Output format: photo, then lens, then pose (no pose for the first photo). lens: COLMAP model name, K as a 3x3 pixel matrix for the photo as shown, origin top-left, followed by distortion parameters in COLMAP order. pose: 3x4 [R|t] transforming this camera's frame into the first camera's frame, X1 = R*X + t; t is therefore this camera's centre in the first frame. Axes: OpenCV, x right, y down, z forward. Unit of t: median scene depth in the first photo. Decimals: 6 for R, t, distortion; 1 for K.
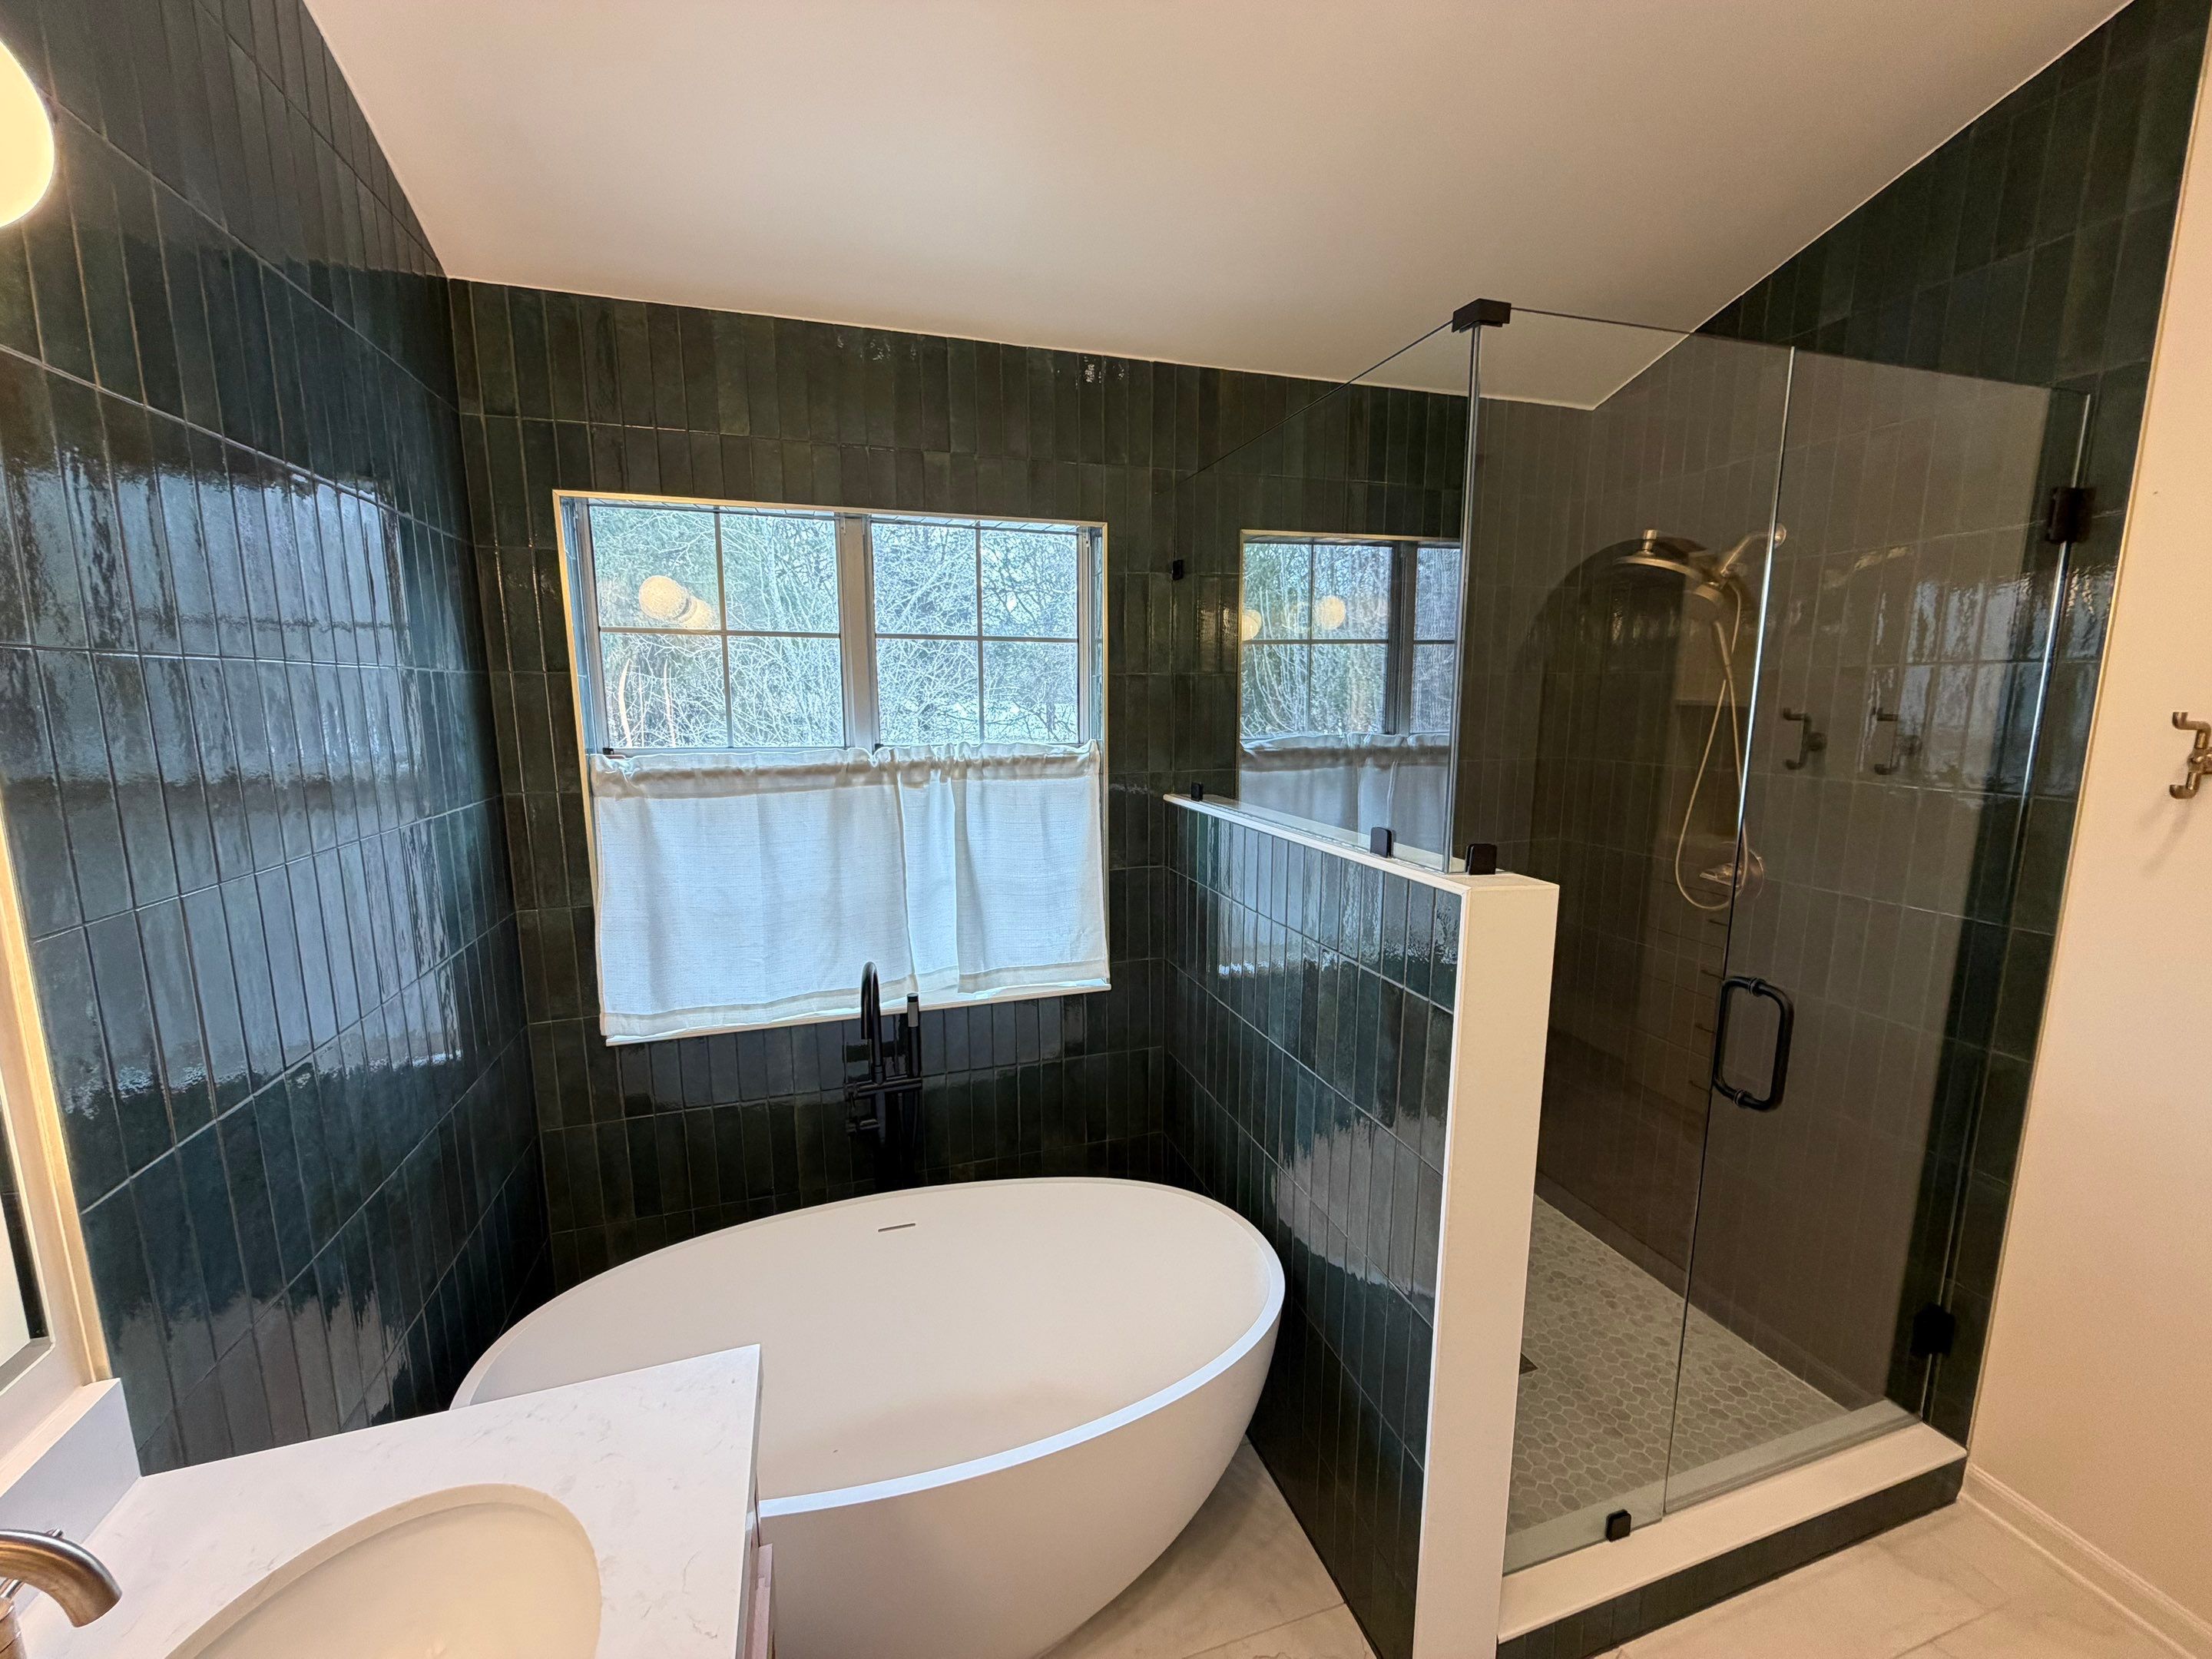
lens RADIAL K [[878.5, 0, 1104.0], [0, 878.5, 830.2], [0, 0, 1]] dist [-0.000782, 0.000363]
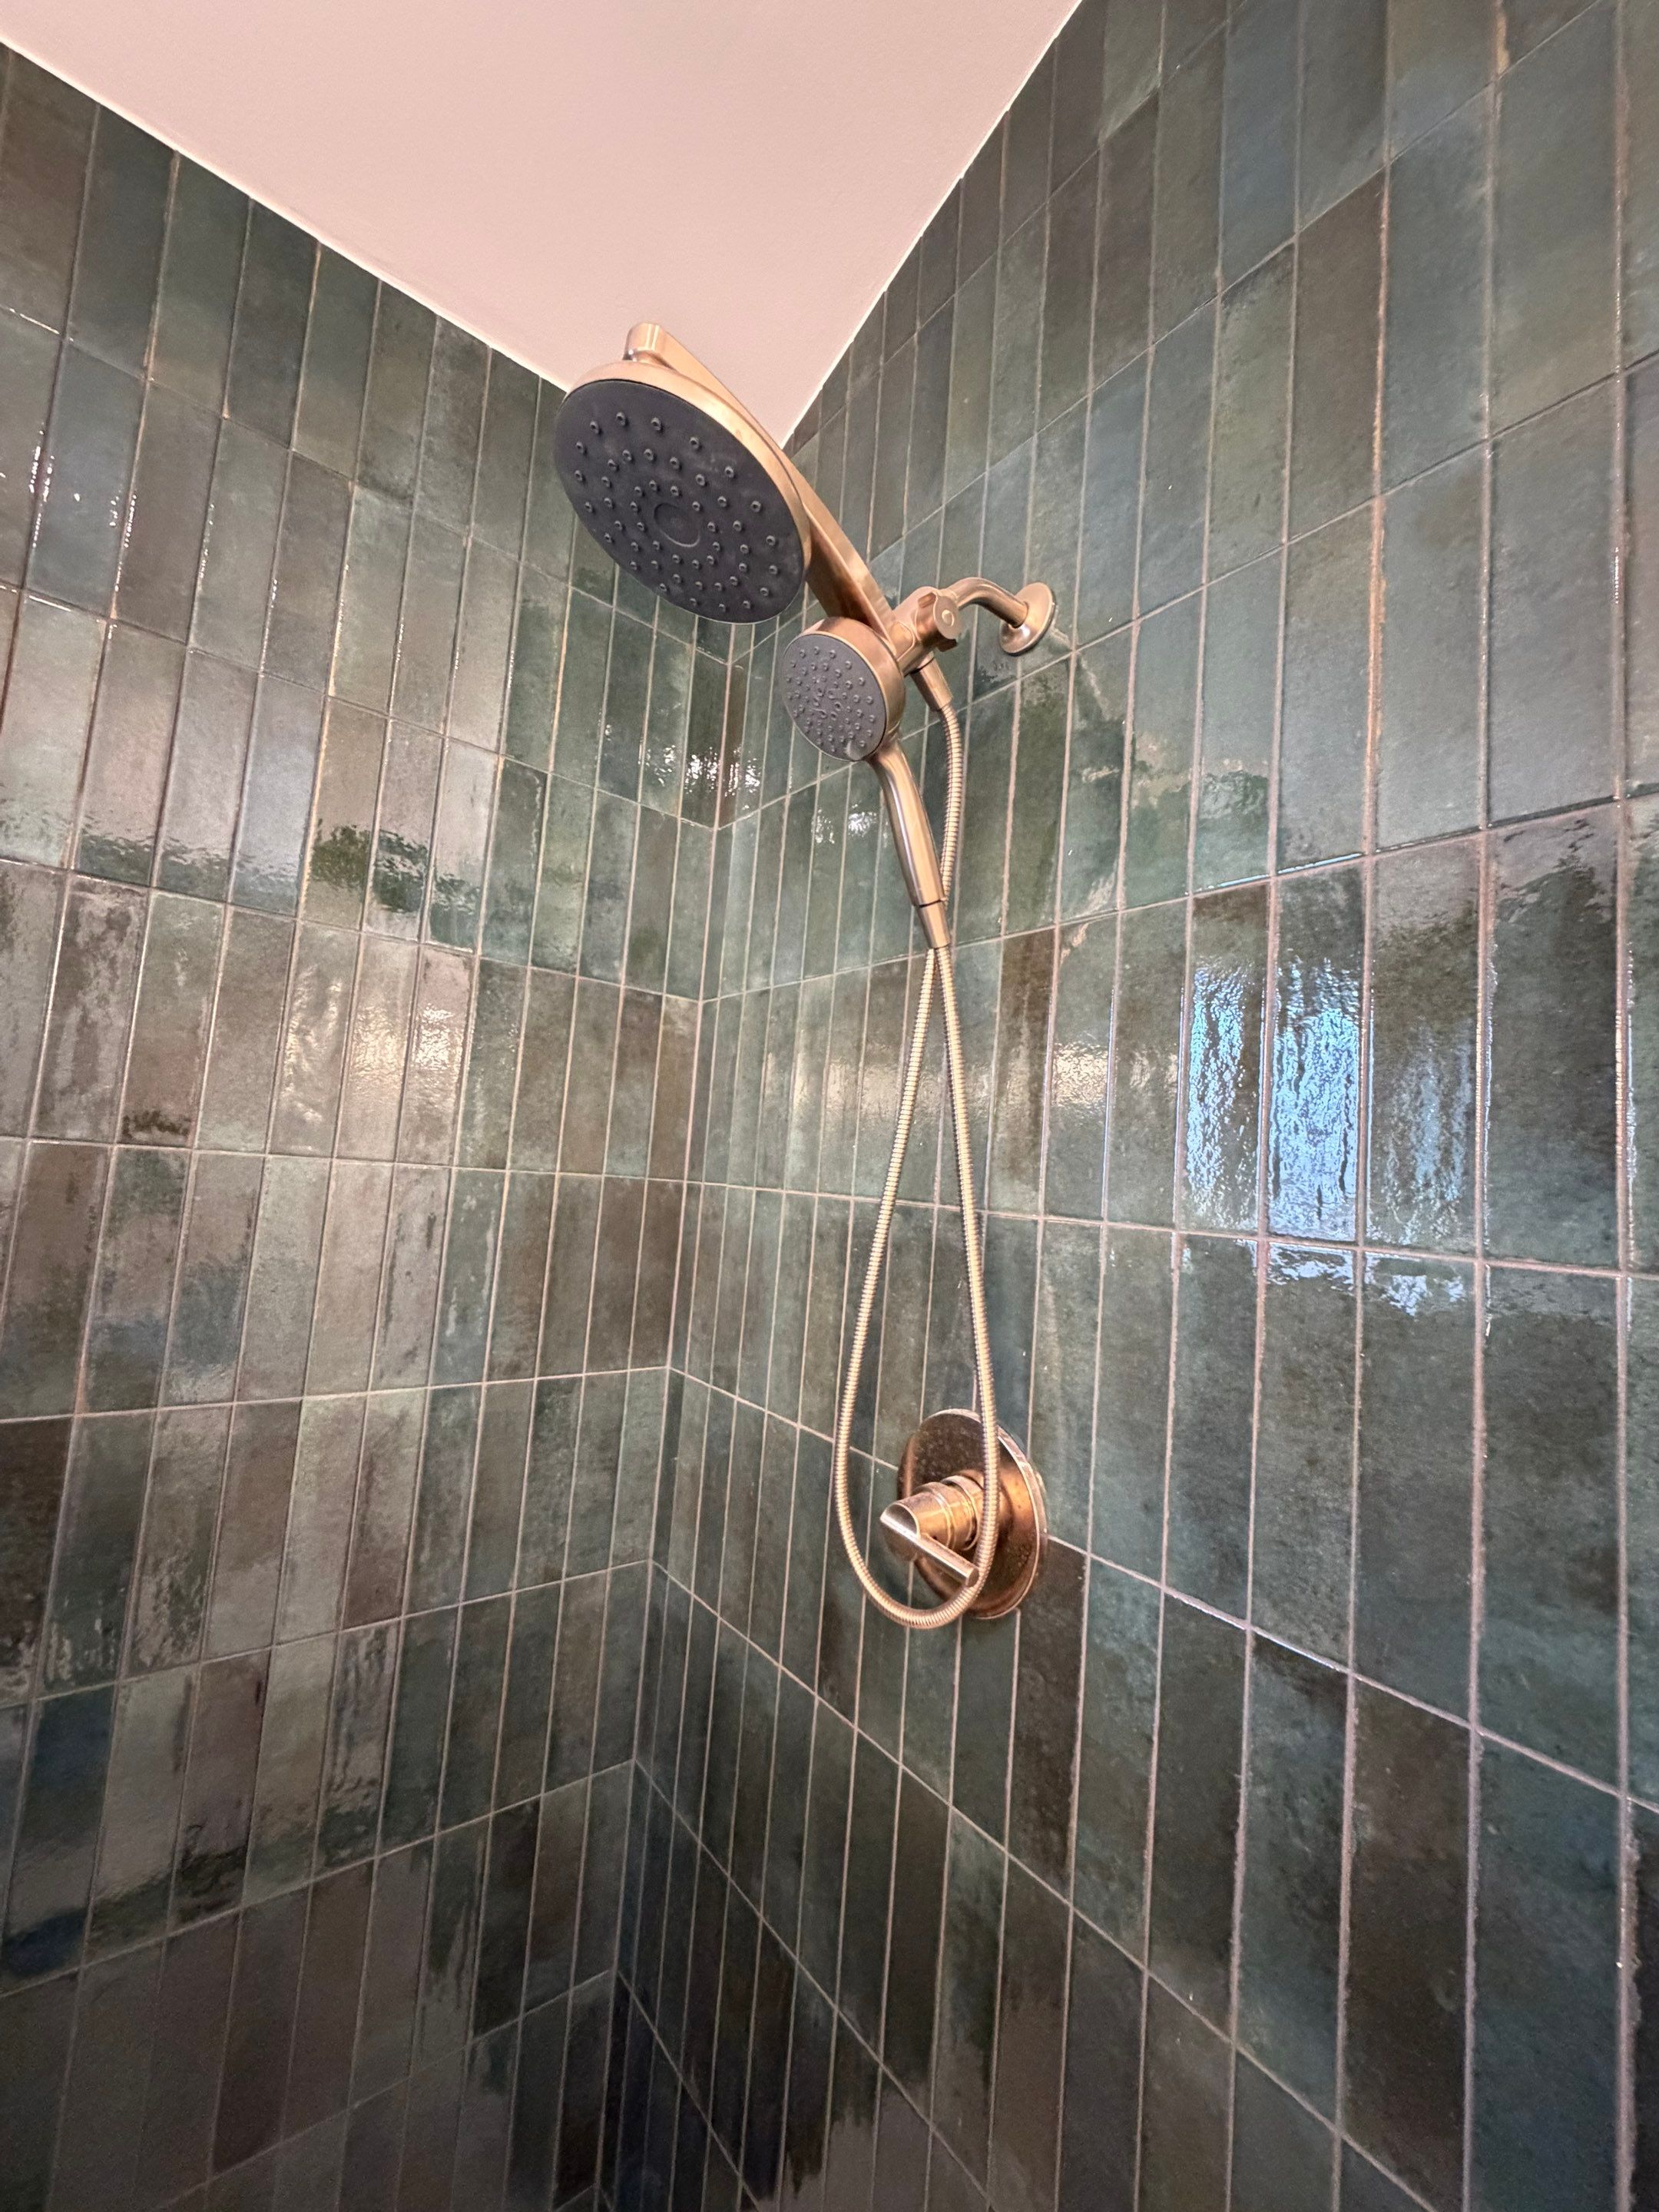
lens RADIAL K [[878.5, 0, 826.1], [0, 878.5, 1104.2], [0, 0, 1]] dist [-0.000782, 0.000363]
pose [[0.933340, 0.104453, 0.343463, 0.588287], [-0.023401, 0.972402, -0.232134, -0.026052], [-0.358231, 0.208622, 0.910026, 0.750447]]
